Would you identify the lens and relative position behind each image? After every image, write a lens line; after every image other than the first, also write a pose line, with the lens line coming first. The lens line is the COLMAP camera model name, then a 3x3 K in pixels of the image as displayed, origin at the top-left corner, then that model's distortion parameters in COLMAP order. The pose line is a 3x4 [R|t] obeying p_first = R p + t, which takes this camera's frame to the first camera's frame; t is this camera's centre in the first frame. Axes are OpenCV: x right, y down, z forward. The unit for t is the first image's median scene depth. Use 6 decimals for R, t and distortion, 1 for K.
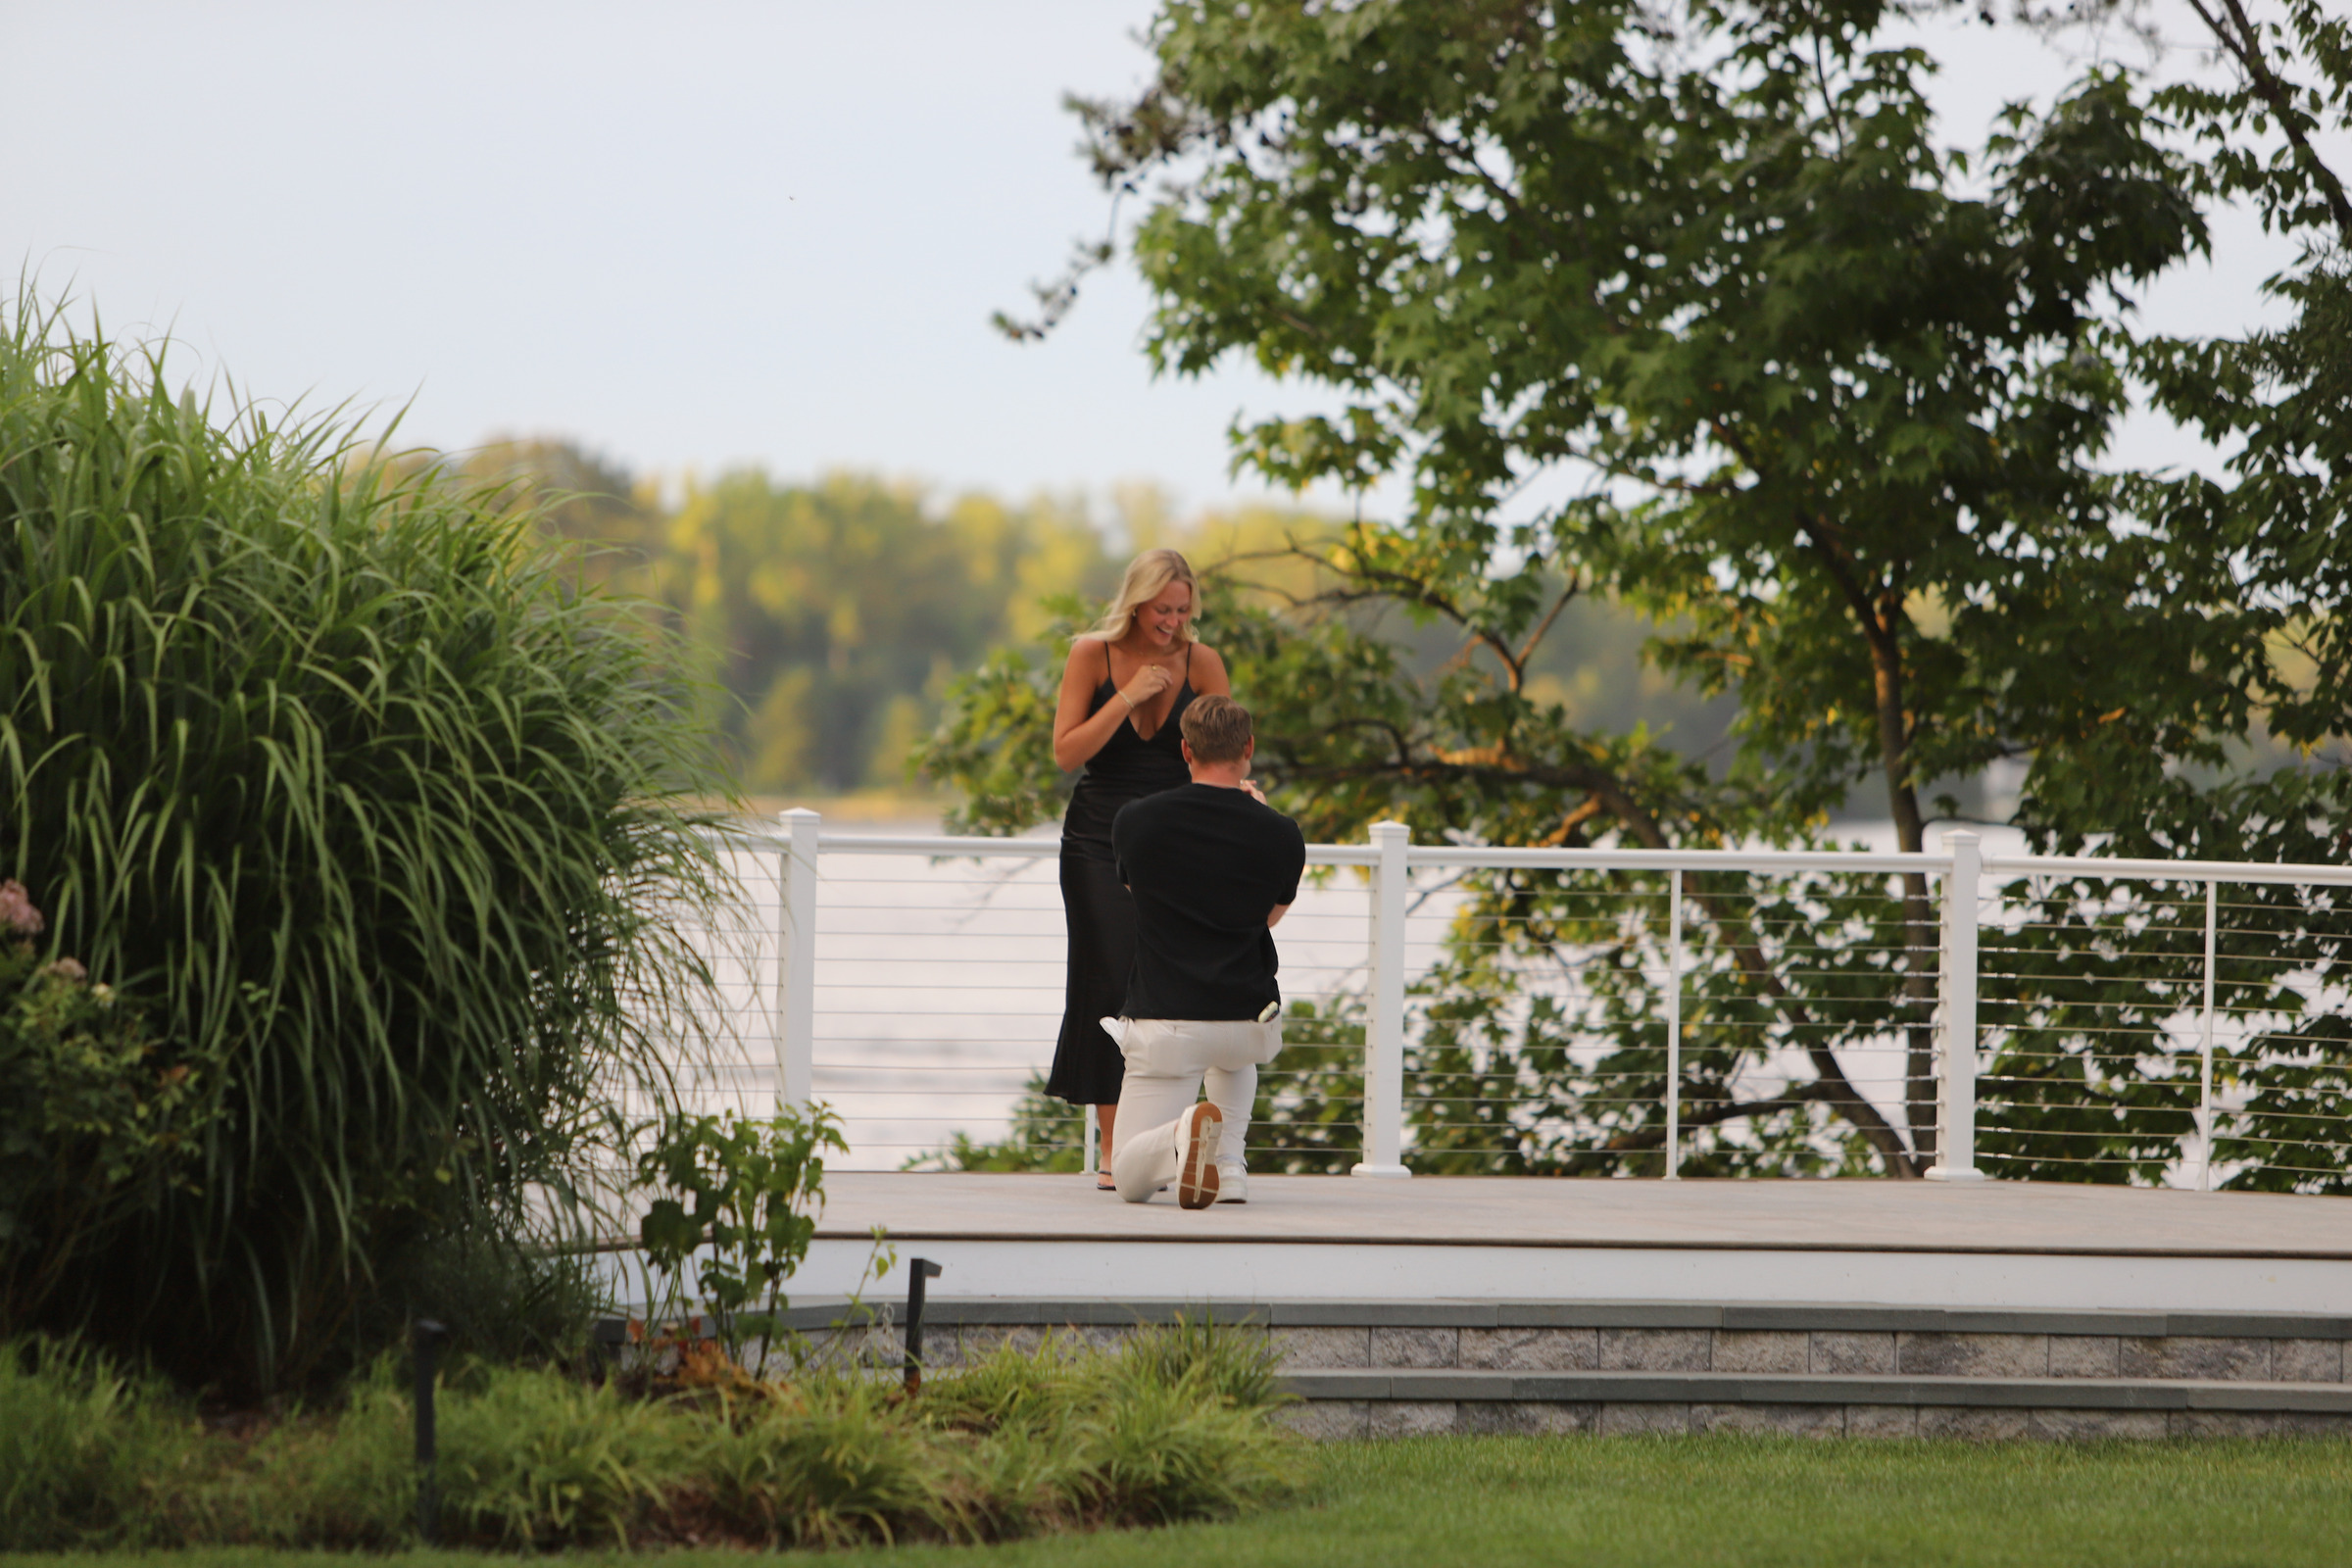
lens RADIAL K [[13348.7, 0, 1178.4], [0, 13348.7, 886.0], [0, 0, 1]] dist [1.687546, -2.574153]
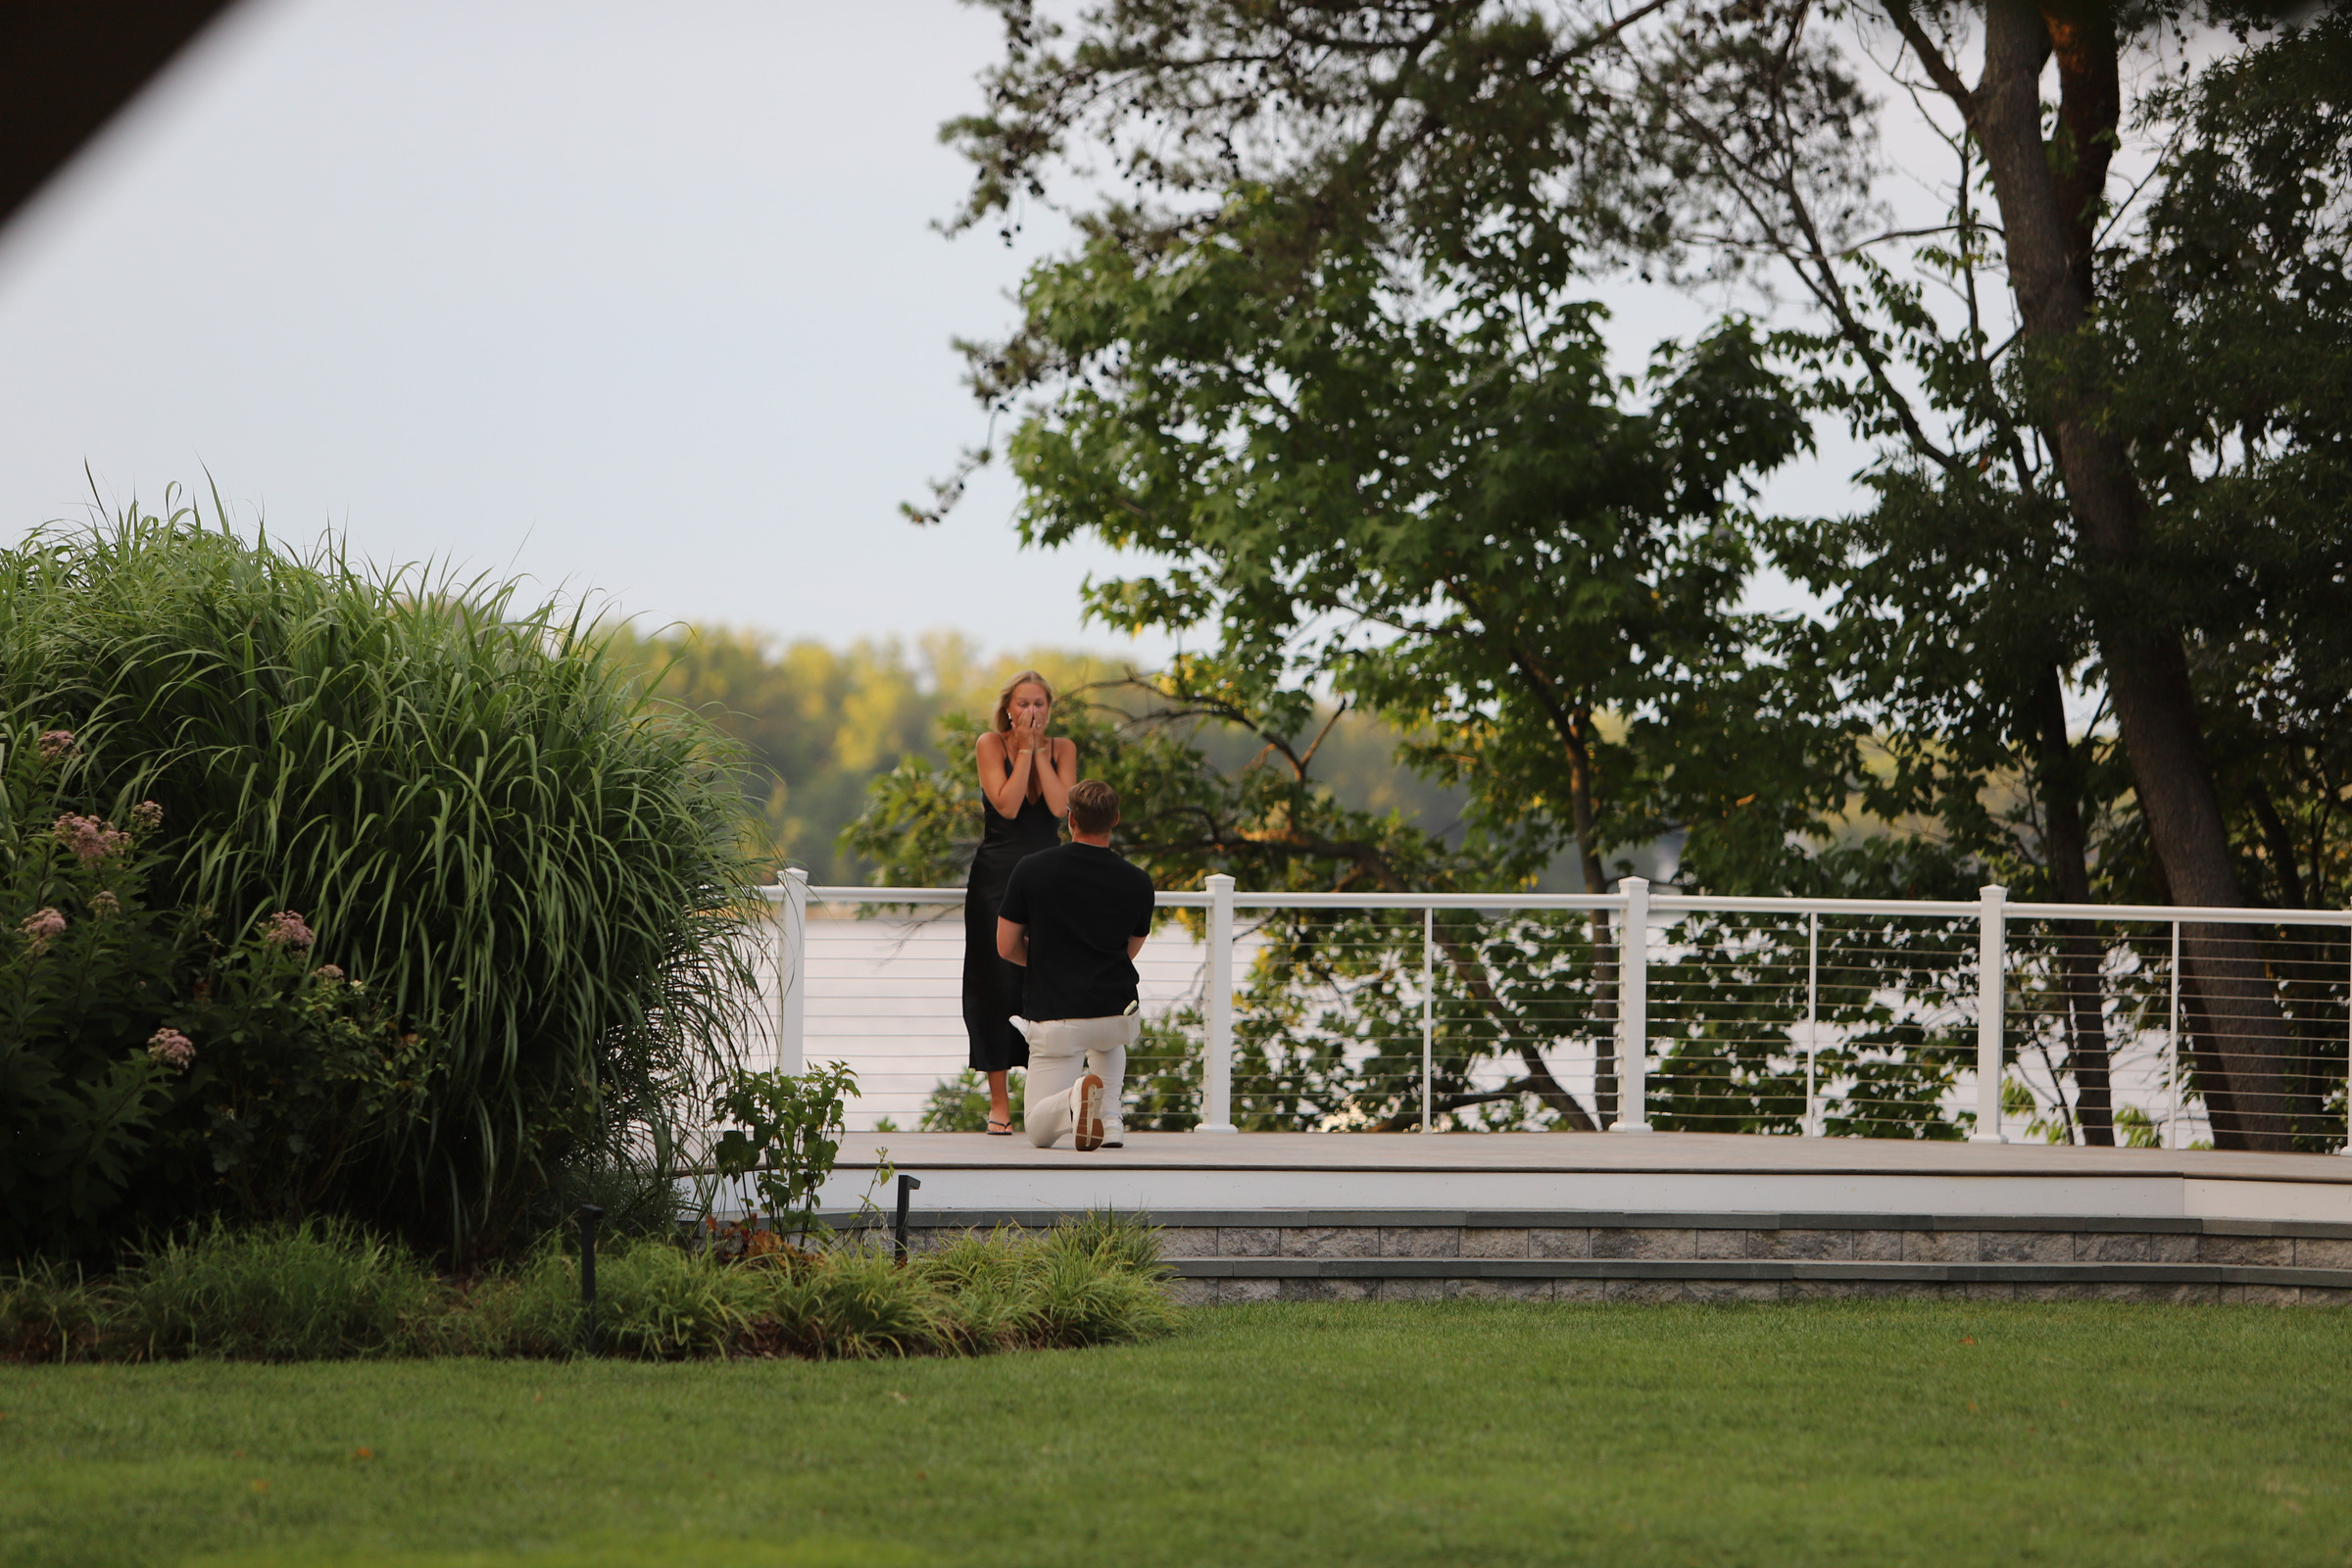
lens RADIAL K [[11511.6, 0, 1176.1], [0, 11511.6, 942.4], [0, 0, 1]] dist [0.523698, 13.396482]
pose [[0.999799, -0.009274, 0.017750, -0.007742], [0.009331, 0.999952, -0.003117, 0.004630], [-0.017720, 0.003282, 0.999838, -0.144650]]
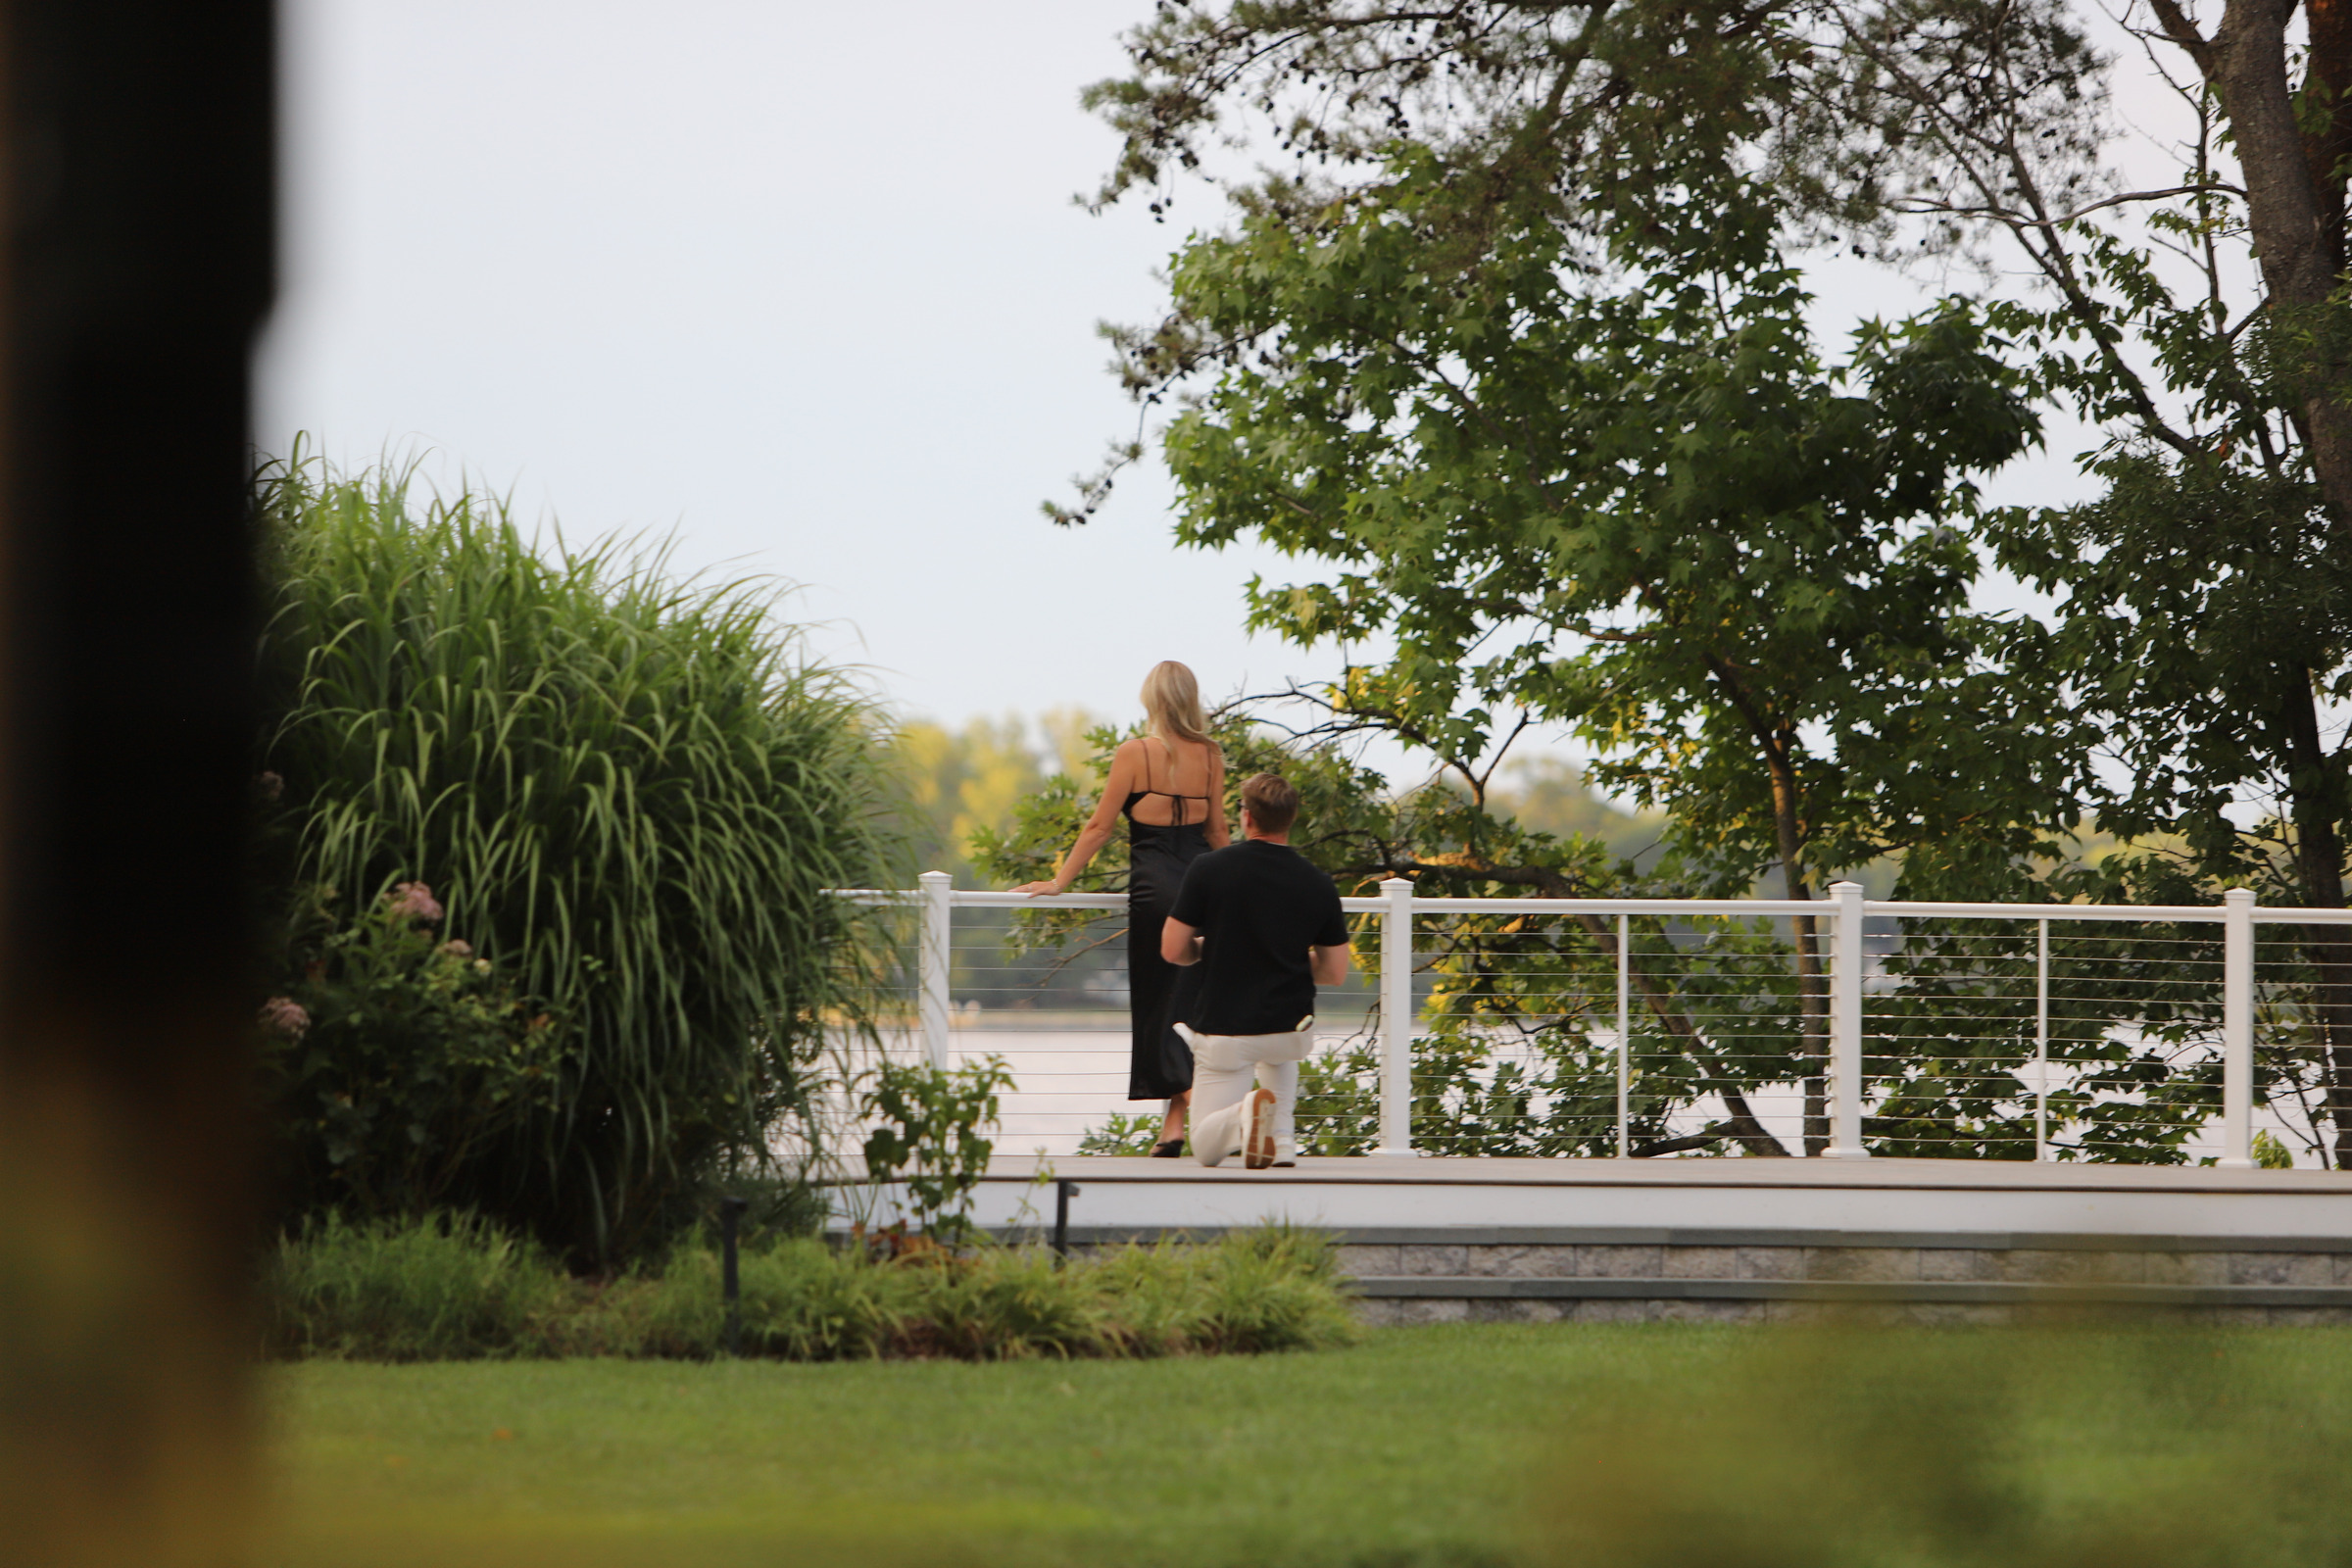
lens RADIAL K [[12835.3, 0, 1176.0], [0, 12835.3, 784.0], [0, 0, 1]] dist [1.514658, -35.523796]
pose [[0.999882, -0.013837, 0.006655, -0.010455], [0.014007, 0.999559, -0.026168, 0.014169], [-0.006290, 0.026258, 0.999635, -0.173796]]
